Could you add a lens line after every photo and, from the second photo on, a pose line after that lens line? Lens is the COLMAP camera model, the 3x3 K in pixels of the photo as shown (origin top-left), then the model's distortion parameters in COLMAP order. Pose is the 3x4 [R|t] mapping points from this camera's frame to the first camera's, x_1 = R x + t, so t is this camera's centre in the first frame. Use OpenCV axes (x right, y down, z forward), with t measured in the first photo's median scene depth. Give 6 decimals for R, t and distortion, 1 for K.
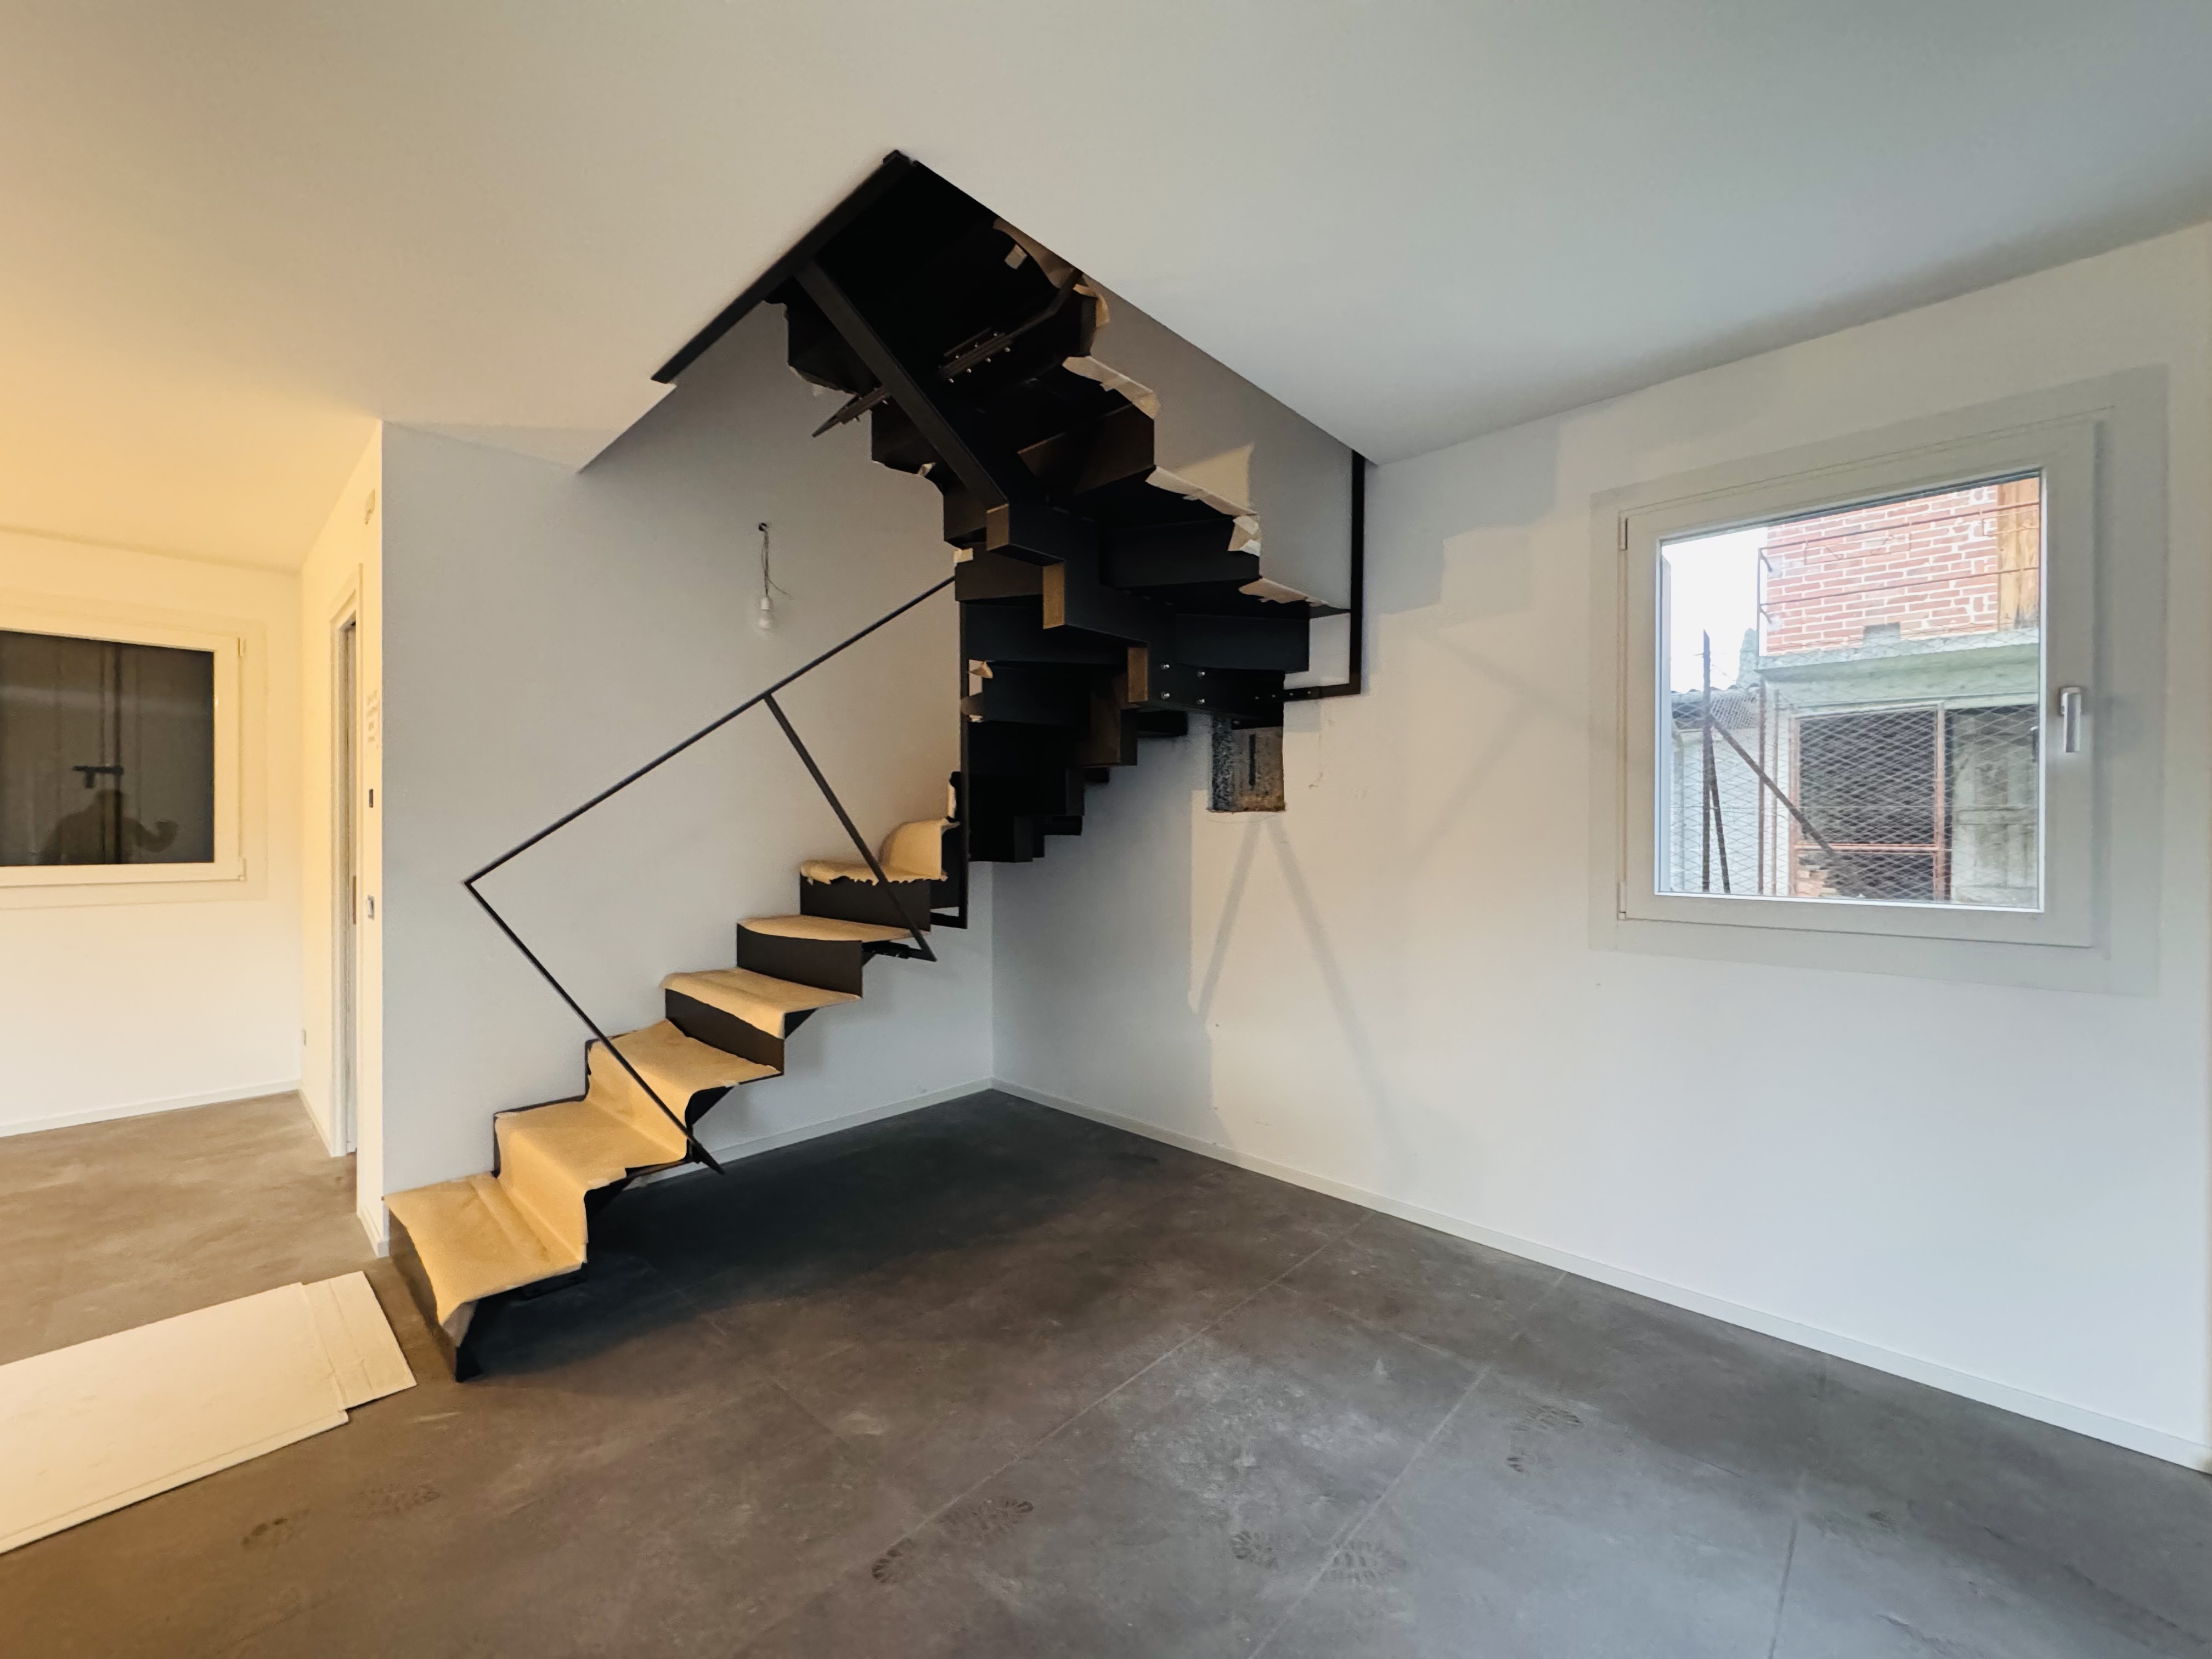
lens RADIAL K [[878.3, 0, 1110.1], [0, 878.3, 827.1], [0, 0, 1]] dist [-0.005488, -0.000503]
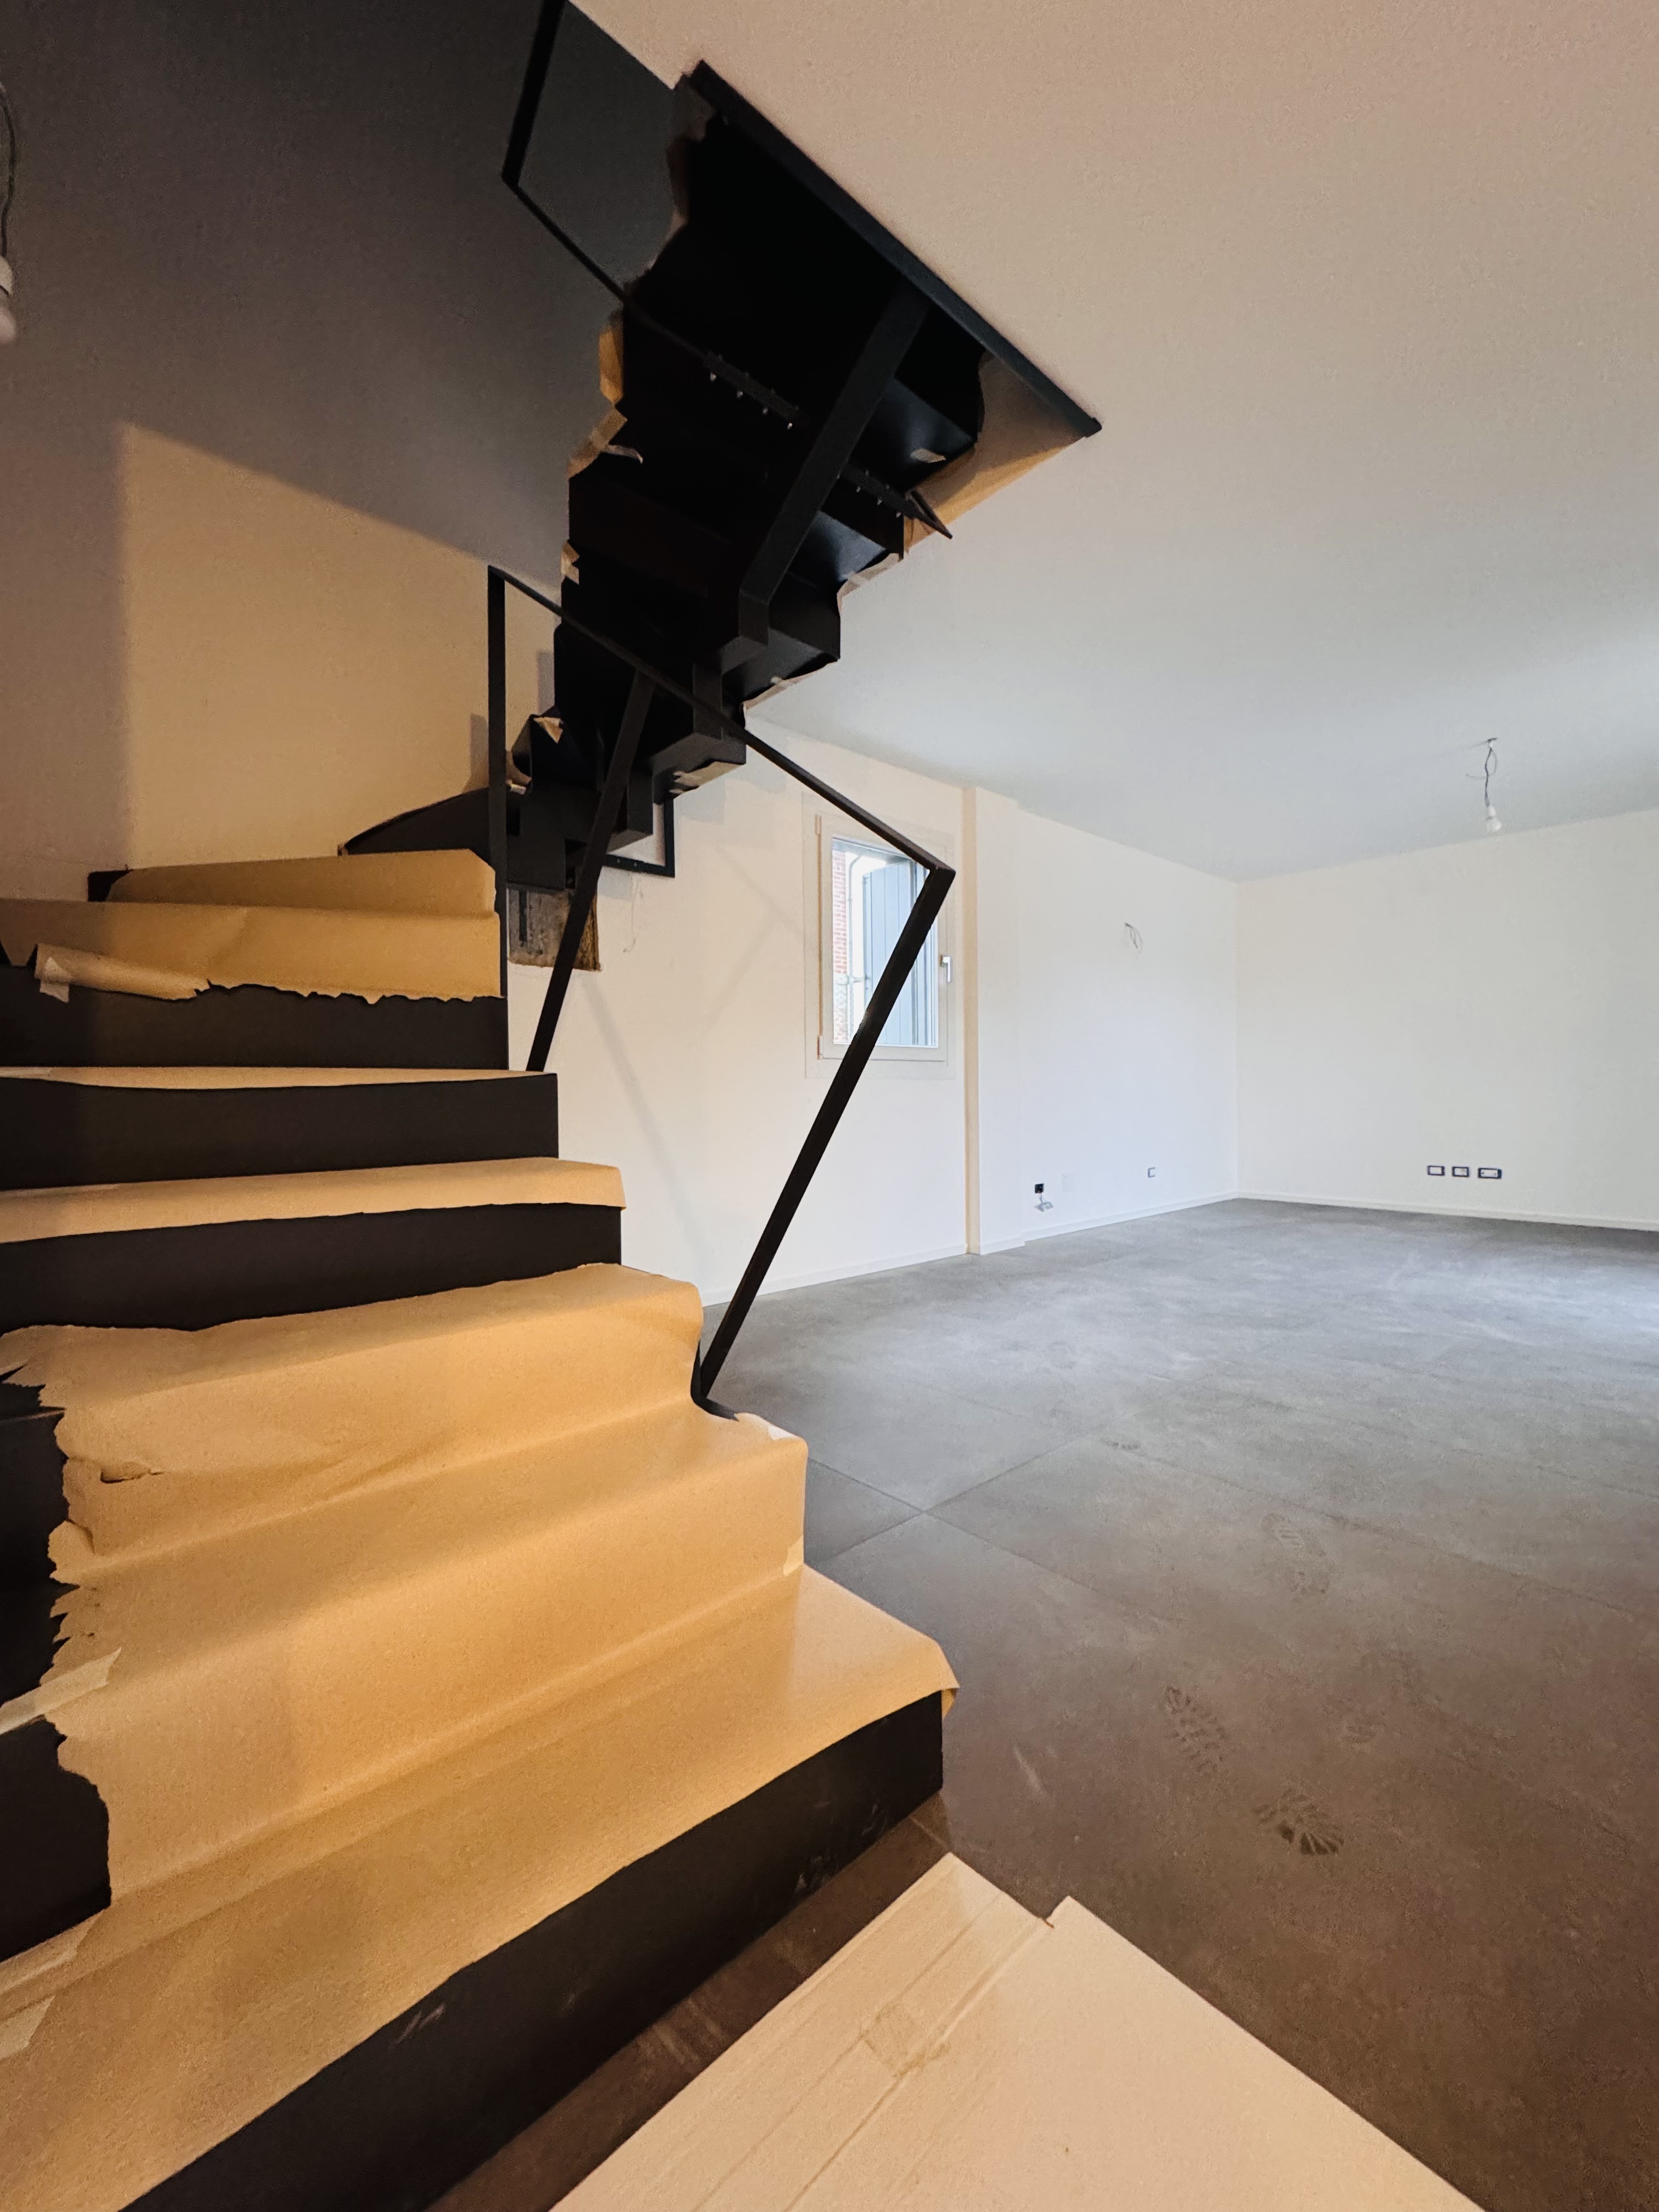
lens RADIAL K [[878.3, 0, 832.6], [0, 878.3, 1101.1], [0, 0, 1]] dist [-0.005488, -0.000503]
pose [[0.086223, -0.017506, 0.996122, -0.858467], [0.008301, 0.999824, 0.016852, 0.126845], [-0.996241, 0.006816, 0.086353, 0.675468]]
